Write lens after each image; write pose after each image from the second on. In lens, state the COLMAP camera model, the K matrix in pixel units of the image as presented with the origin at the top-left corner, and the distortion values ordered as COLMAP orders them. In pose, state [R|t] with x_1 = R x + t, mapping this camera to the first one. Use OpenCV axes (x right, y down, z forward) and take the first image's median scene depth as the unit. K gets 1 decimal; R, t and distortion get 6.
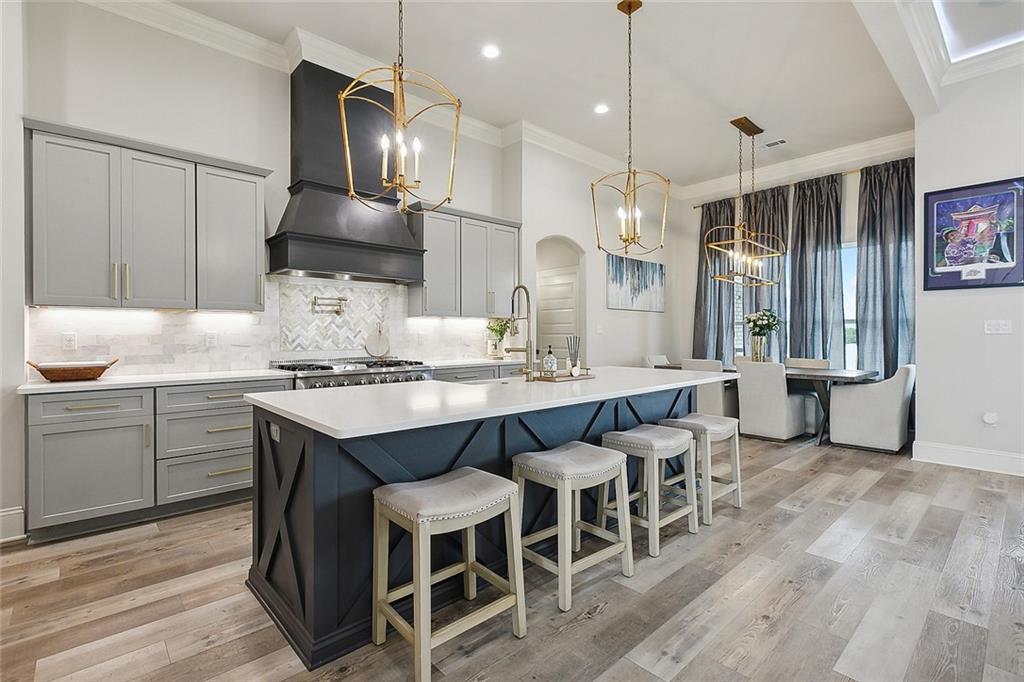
lens RADIAL K [[466.3, 0, 499.4], [0, 466.3, 333.2], [0, 0, 1]] dist [0.002100, -0.000042]
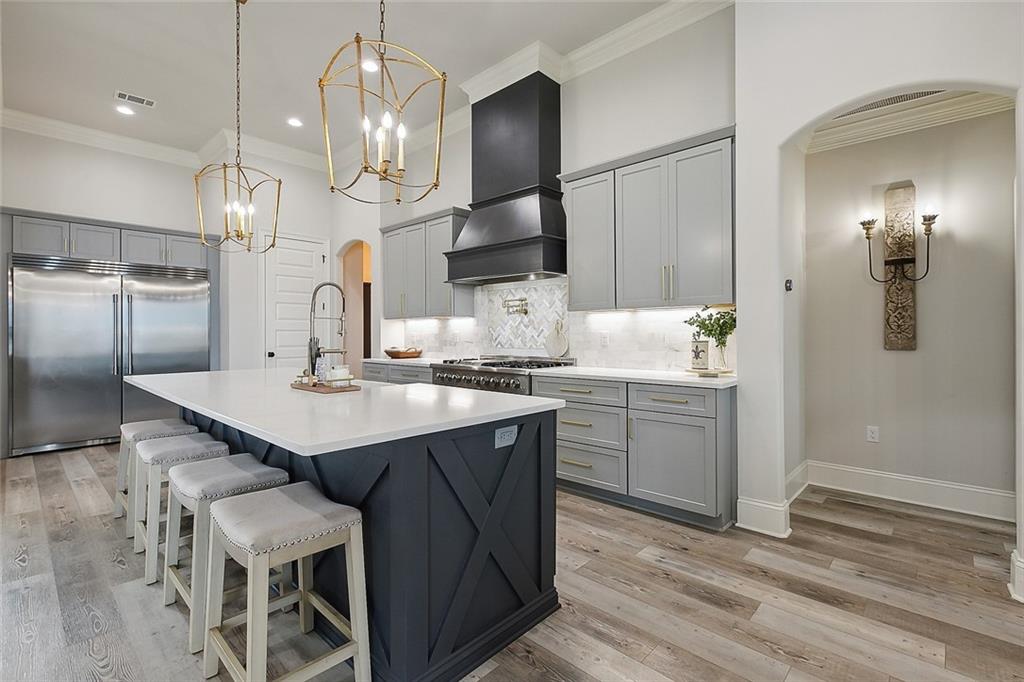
lens RADIAL K [[466.3, 0, 499.4], [0, 466.3, 333.2], [0, 0, 1]] dist [0.002100, -0.000042]
pose [[0.080053, 0.000573, -0.996790, 0.723024], [0.004902, 0.999988, 0.000969, 0.000555], [0.996779, -0.004964, 0.080049, 0.913224]]
